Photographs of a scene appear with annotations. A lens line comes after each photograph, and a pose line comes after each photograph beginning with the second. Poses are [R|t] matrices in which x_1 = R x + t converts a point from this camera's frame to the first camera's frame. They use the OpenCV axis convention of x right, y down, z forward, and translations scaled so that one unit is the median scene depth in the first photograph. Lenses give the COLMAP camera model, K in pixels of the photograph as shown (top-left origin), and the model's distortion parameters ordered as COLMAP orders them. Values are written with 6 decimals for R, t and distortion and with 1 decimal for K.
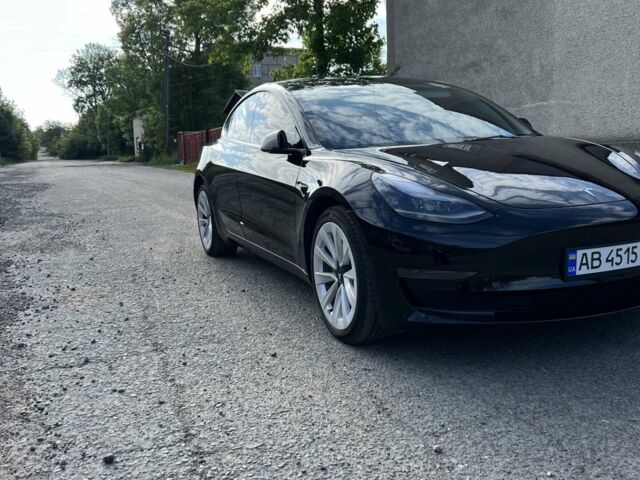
lens RADIAL K [[638.6, 0, 329.2], [0, 638.6, 236.8], [0, 0, 1]] dist [0.008785, 0.000000]
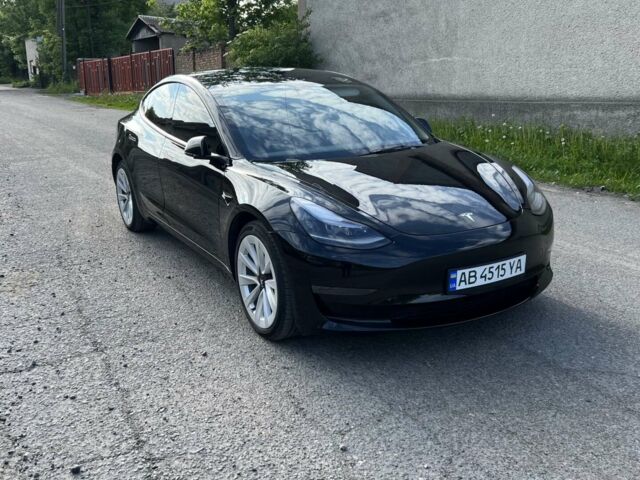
lens RADIAL K [[638.6, 0, 322.8], [0, 638.6, 234.8], [0, 0, 1]] dist [0.008785, 0.000000]
pose [[0.991473, -0.008399, 0.130045, -0.024713], [-0.005887, 0.994015, 0.109086, -0.168823], [-0.130183, -0.108921, 0.985489, -0.153534]]
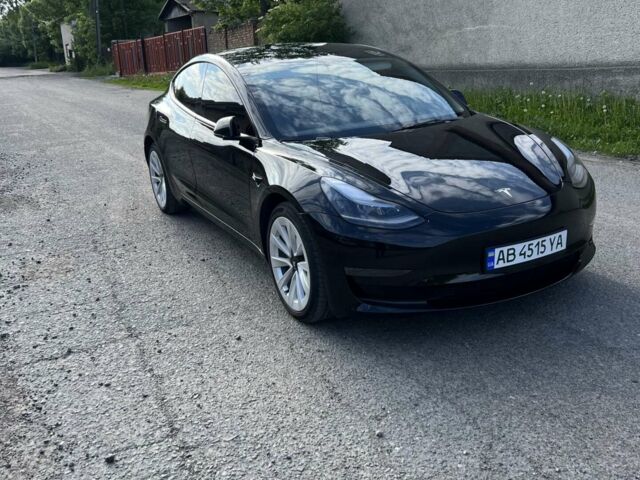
lens RADIAL K [[638.6, 0, 332.9], [0, 638.6, 232.1], [0, 0, 1]] dist [0.008785, 0.000000]
pose [[0.995657, -0.036533, 0.085633, -0.009751], [0.024013, 0.989443, 0.142918, -0.174616], [-0.089950, -0.140241, 0.986023, -0.123544]]
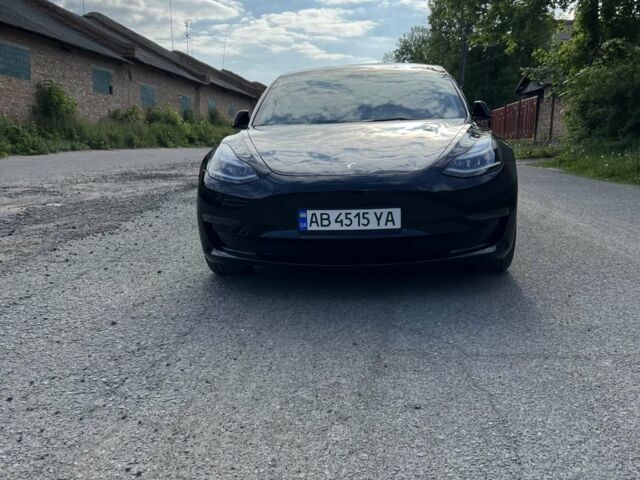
lens RADIAL K [[638.6, 0, 319.5], [0, 638.6, 241.7], [0, 0, 1]] dist [0.008785, 0.000000]
pose [[0.876668, 0.102391, -0.470074, 0.954550], [-0.084705, 0.994676, 0.058686, 0.006389], [0.473580, -0.011631, 0.880674, -0.095910]]
